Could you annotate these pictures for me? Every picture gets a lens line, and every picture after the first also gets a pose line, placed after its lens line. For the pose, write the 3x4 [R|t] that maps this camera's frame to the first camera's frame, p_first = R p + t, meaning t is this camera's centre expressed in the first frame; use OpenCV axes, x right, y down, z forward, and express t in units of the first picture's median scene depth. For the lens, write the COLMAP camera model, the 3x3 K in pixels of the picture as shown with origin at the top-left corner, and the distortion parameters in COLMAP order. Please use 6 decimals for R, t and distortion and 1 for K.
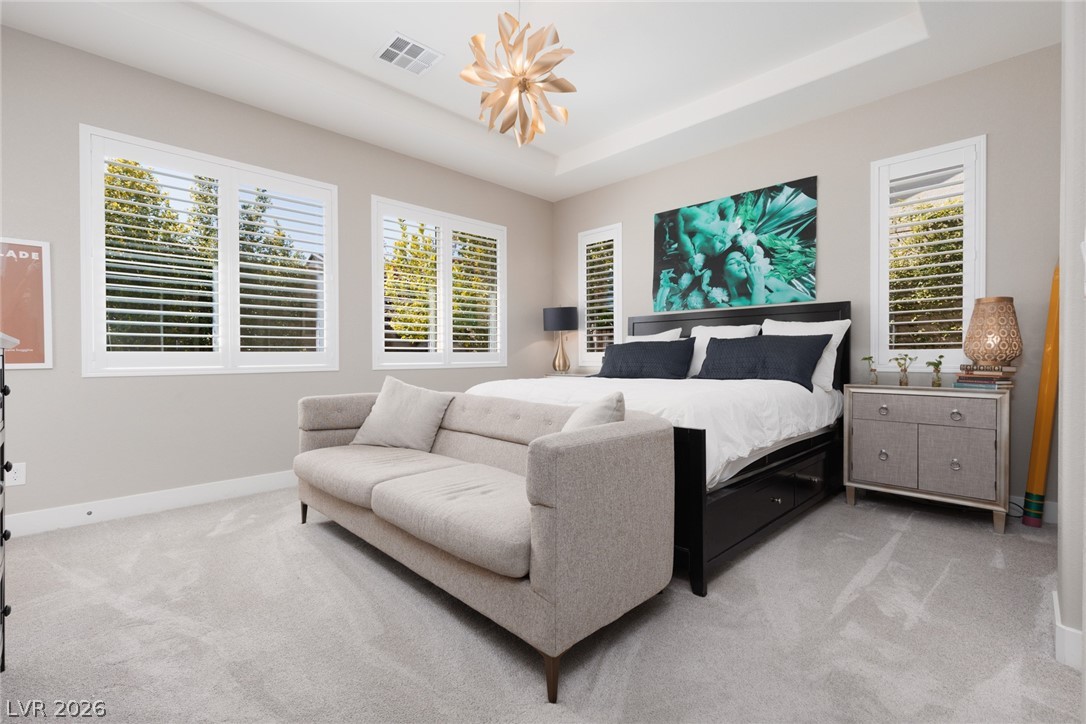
lens RADIAL K [[489.2, 0, 540.2], [0, 489.2, 356.2], [0, 0, 1]] dist [0.009548, -0.001468]
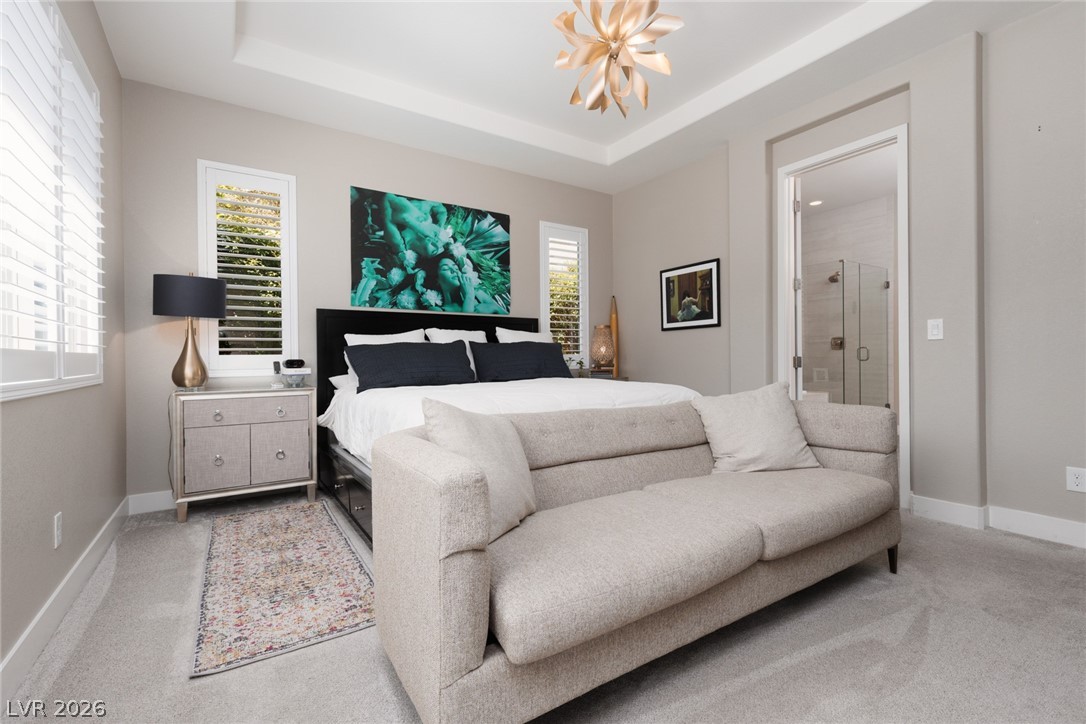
lens RADIAL K [[489.2, 0, 540.4], [0, 489.2, 364.7], [0, 0, 1]] dist [0.009548, -0.001468]
pose [[0.192062, -0.011335, 0.981317, -0.581028], [0.006723, 0.999925, 0.010234, 0.002081], [-0.981360, 0.004632, 0.192124, 0.606173]]
